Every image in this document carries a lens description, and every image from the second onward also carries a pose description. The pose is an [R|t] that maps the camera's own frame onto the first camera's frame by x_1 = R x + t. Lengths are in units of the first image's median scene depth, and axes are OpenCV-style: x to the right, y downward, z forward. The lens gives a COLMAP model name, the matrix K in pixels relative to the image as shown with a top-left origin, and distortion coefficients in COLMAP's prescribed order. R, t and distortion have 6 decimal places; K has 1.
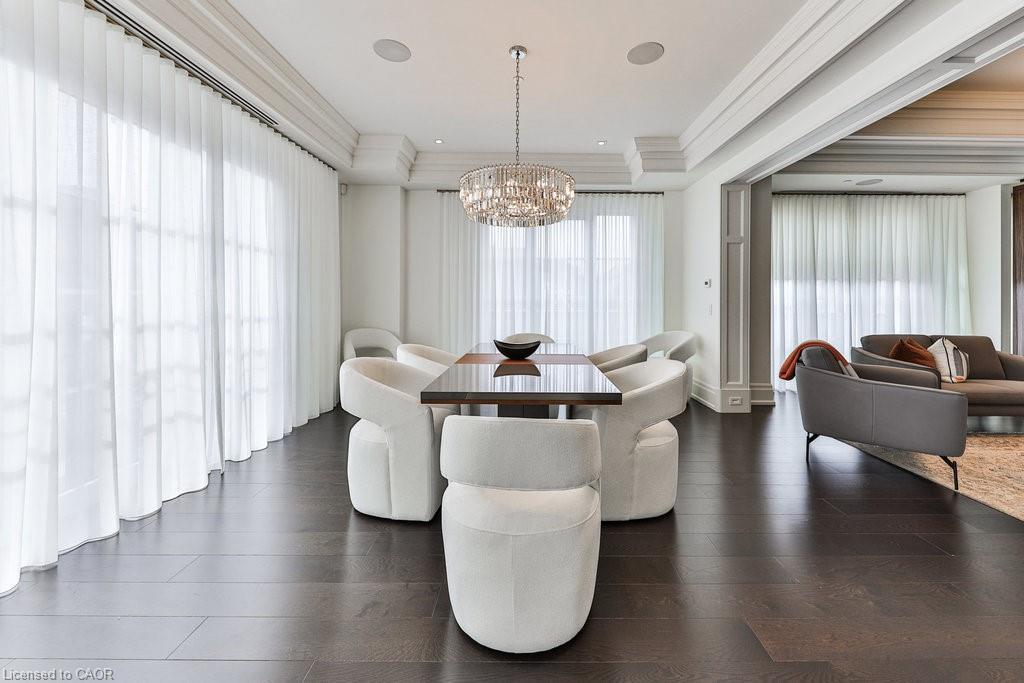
lens RADIAL K [[394.8, 0, 531.2], [0, 394.8, 300.9], [0, 0, 1]] dist [0.000924, -0.000359]
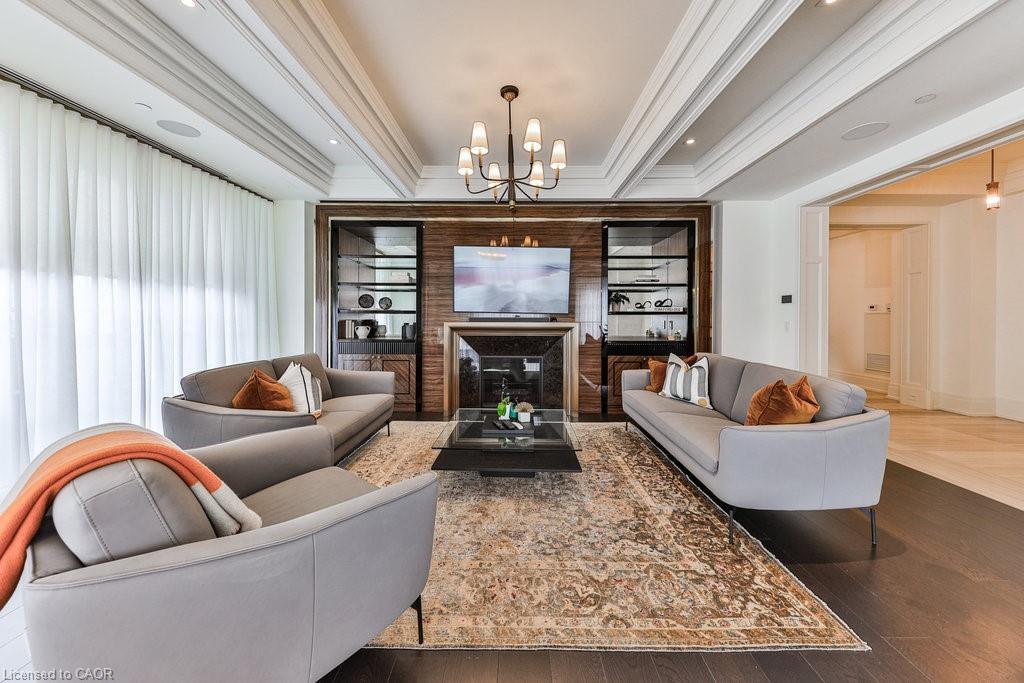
lens RADIAL K [[353.1, 0, 514.0], [0, 353.1, 313.8], [0, 0, 1]] dist [0.001177, -0.003865]
pose [[0.017606, 0.004860, 0.999833, 0.336143], [-0.002574, 0.999985, -0.004816, 0.001066], [-0.999842, -0.002489, 0.017618, 0.508800]]
